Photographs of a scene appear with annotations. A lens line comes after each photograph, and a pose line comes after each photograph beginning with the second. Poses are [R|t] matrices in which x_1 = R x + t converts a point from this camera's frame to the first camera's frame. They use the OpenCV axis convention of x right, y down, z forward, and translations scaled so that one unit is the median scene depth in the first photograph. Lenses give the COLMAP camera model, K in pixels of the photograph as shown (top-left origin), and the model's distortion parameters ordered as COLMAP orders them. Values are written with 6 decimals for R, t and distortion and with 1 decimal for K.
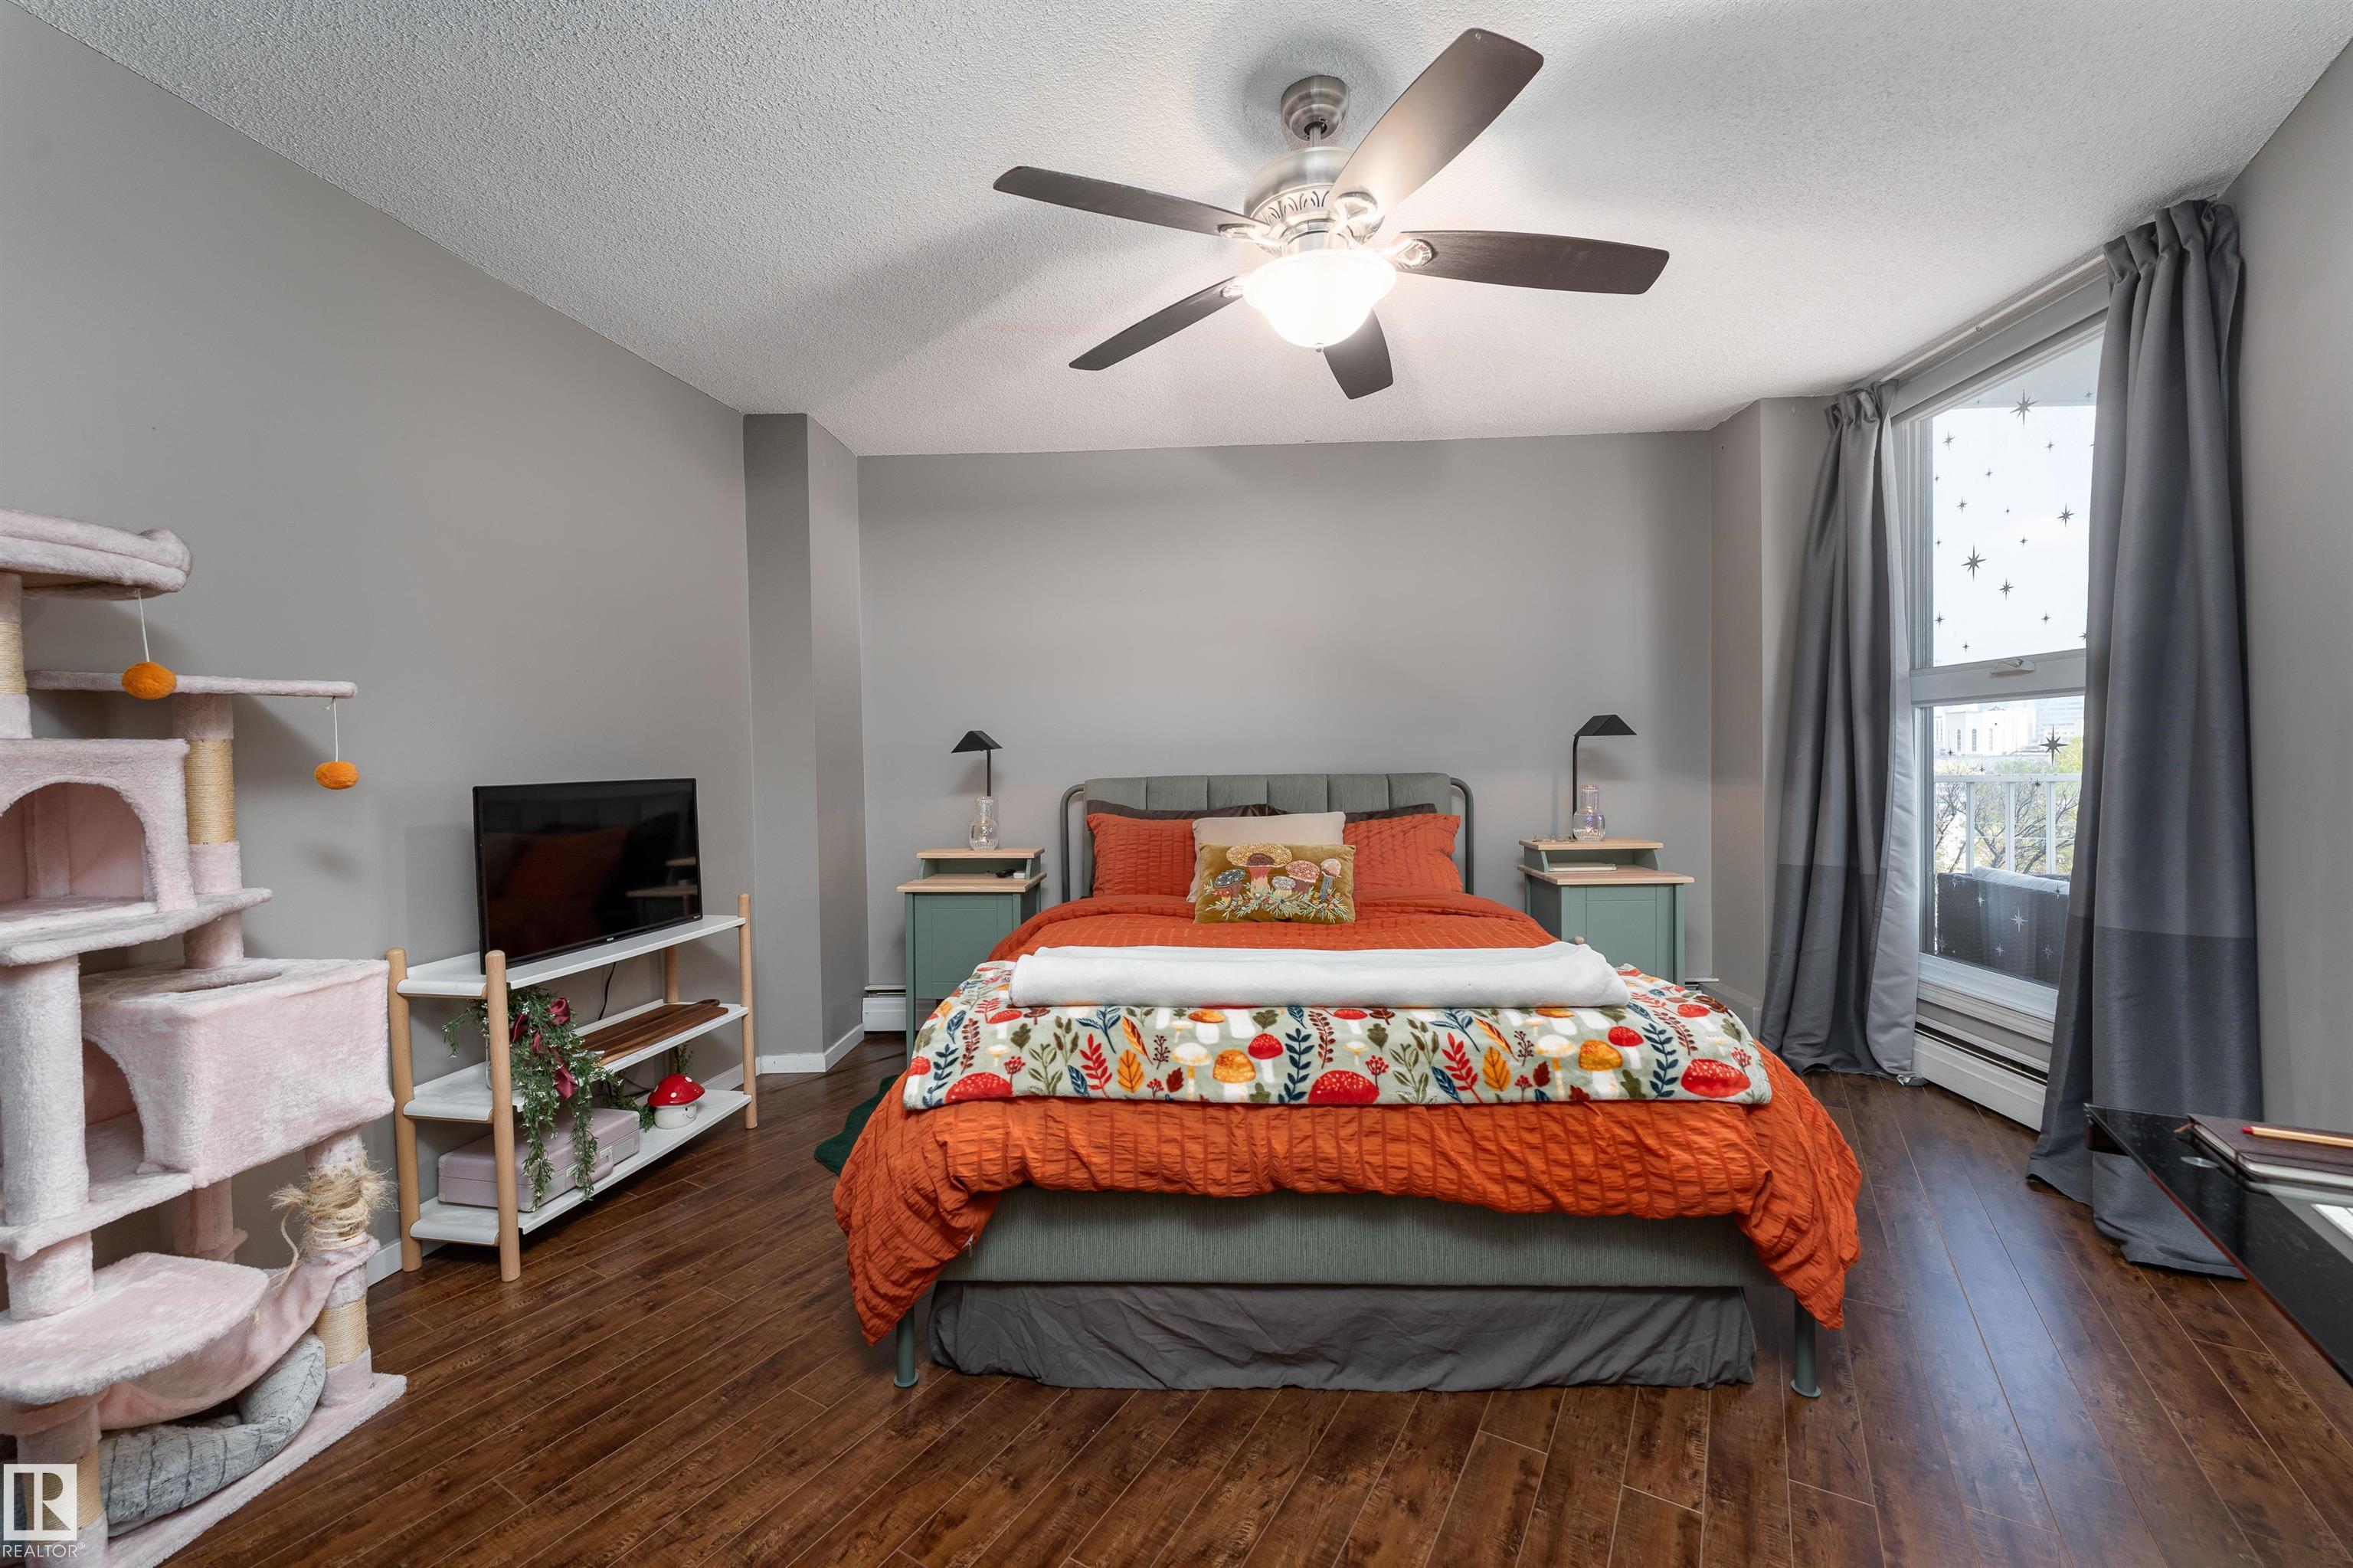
lens RADIAL K [[1026.5, 0, 1176.5], [0, 1026.5, 784.0], [0, 0, 1]] dist [0.003904, 0.000391]
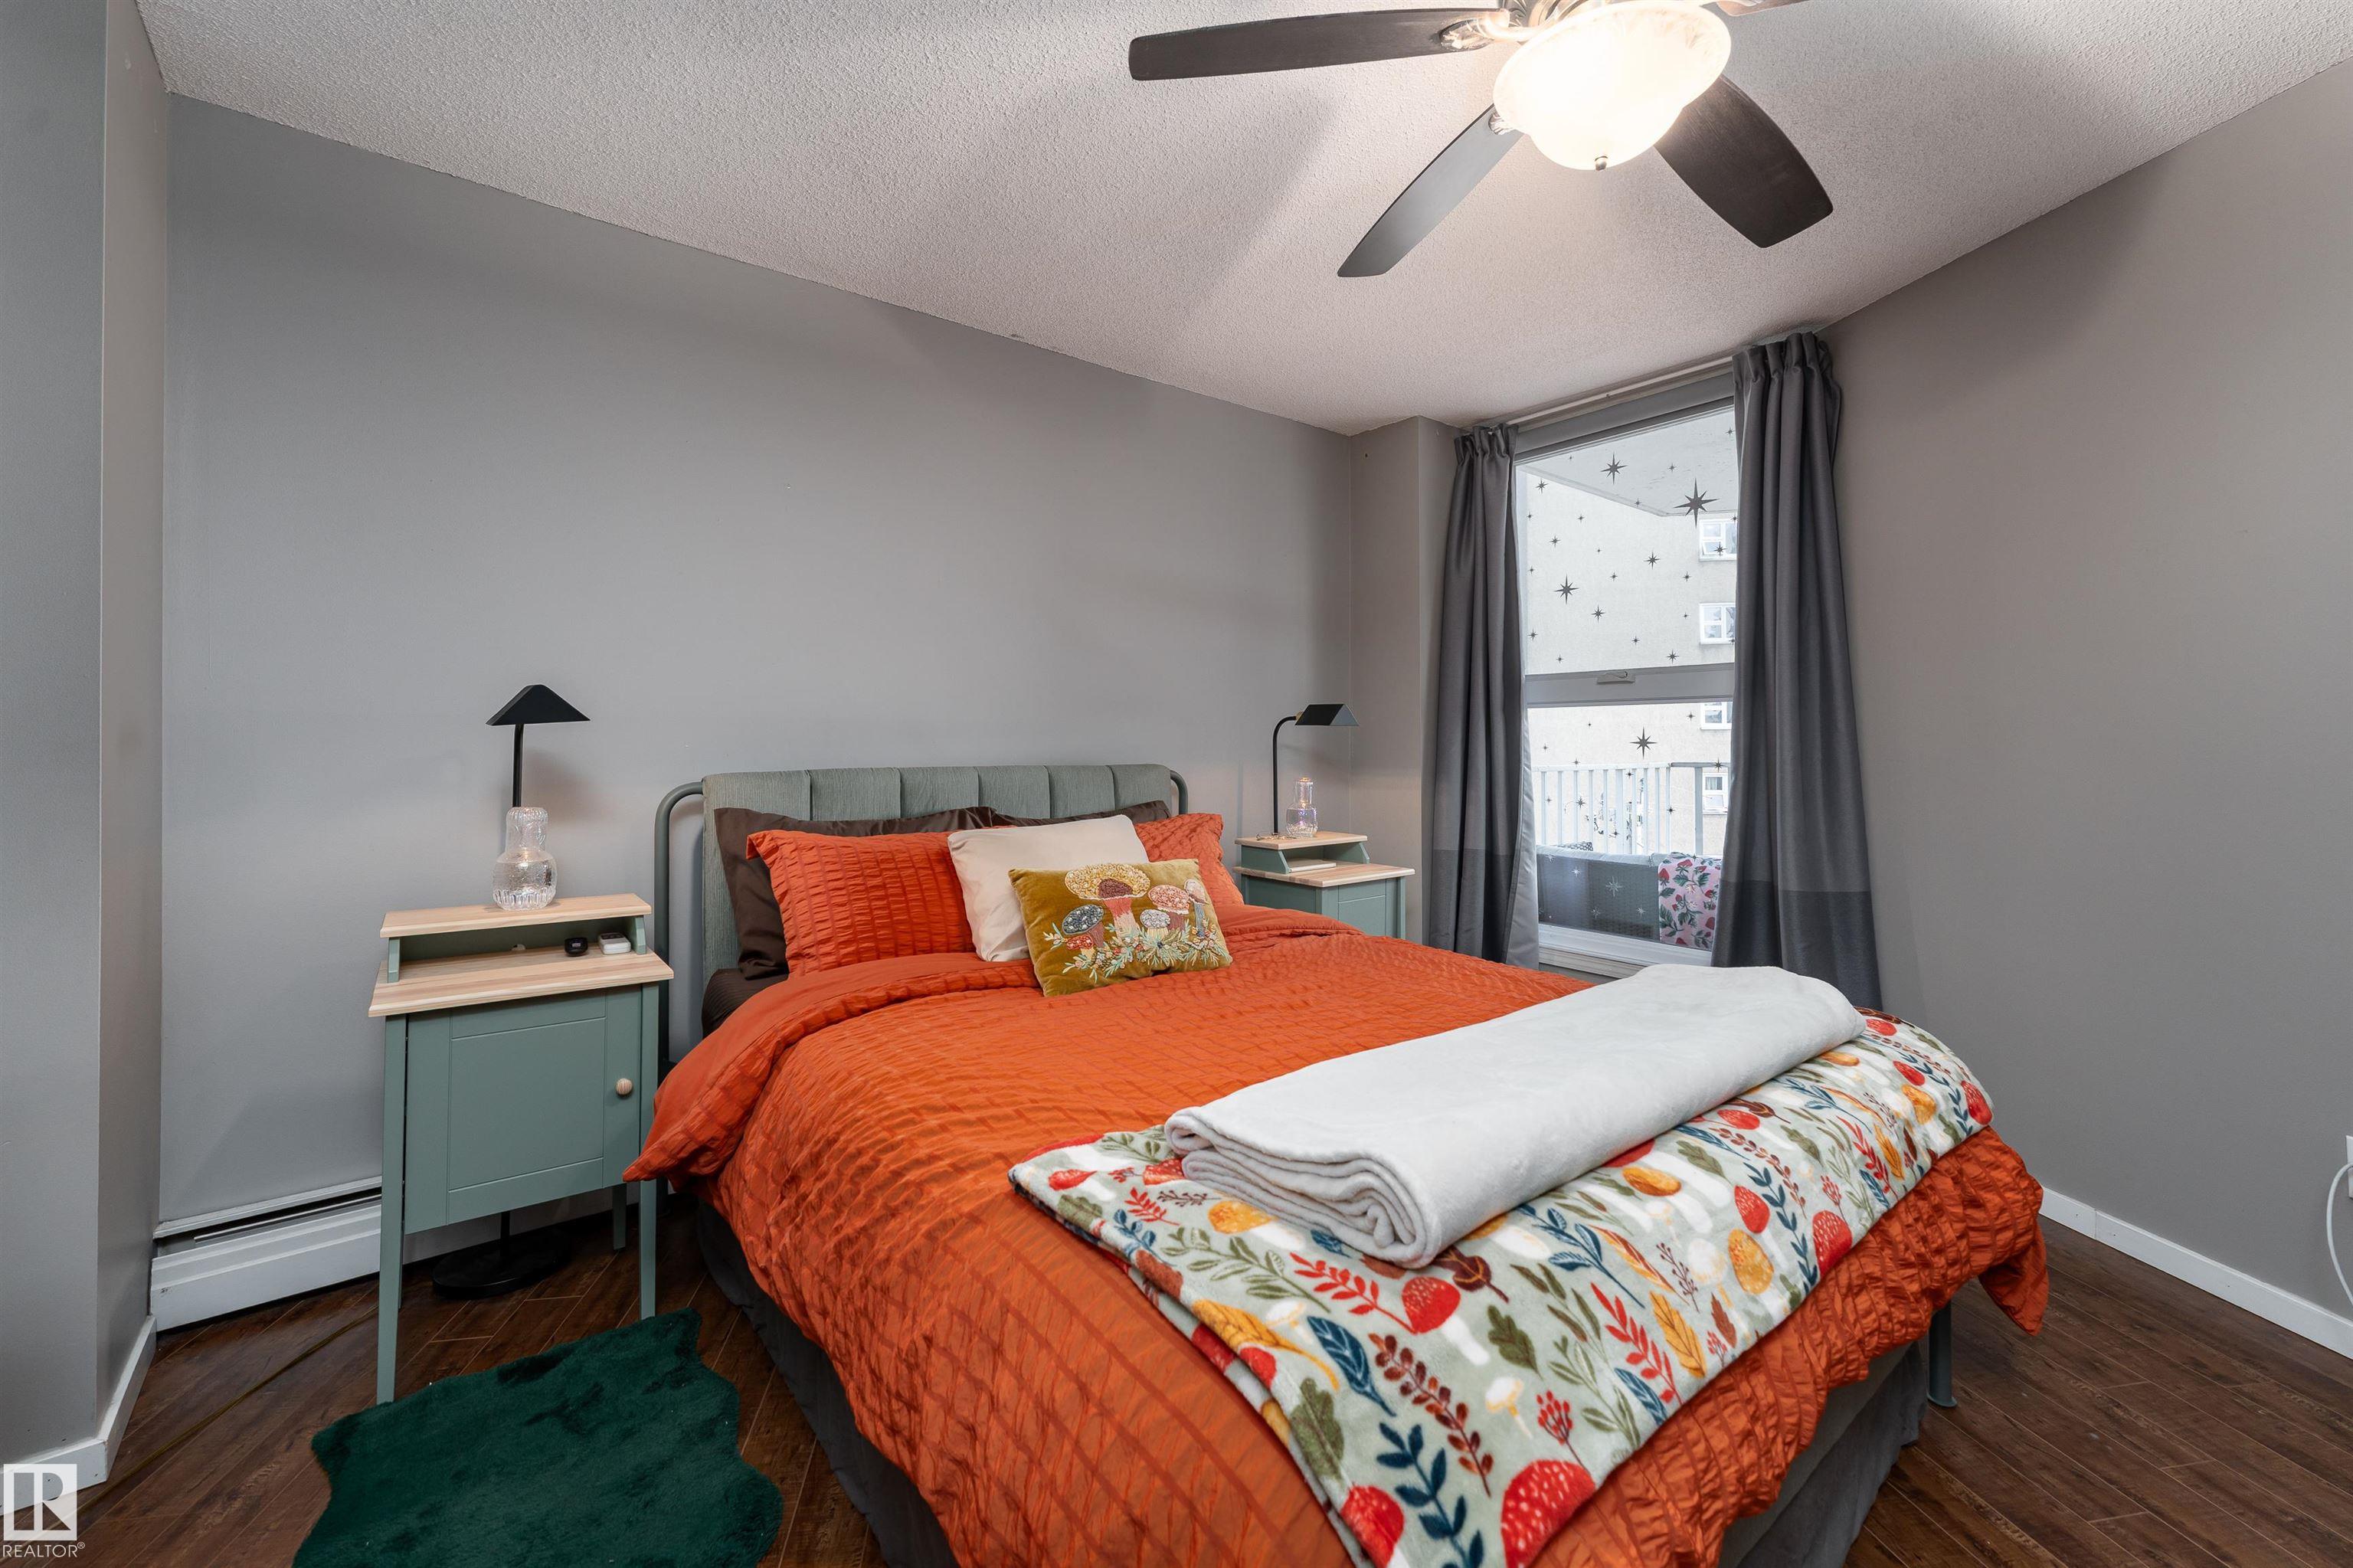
lens RADIAL K [[991.8, 0, 1174.7], [0, 991.8, 743.9], [0, 0, 1]] dist [0.001605, 0.000149]
pose [[0.738687, 0.015031, 0.673881, -0.356920], [0.004554, 0.999617, -0.027289, -0.006636], [-0.674033, 0.023226, 0.738336, 0.482136]]
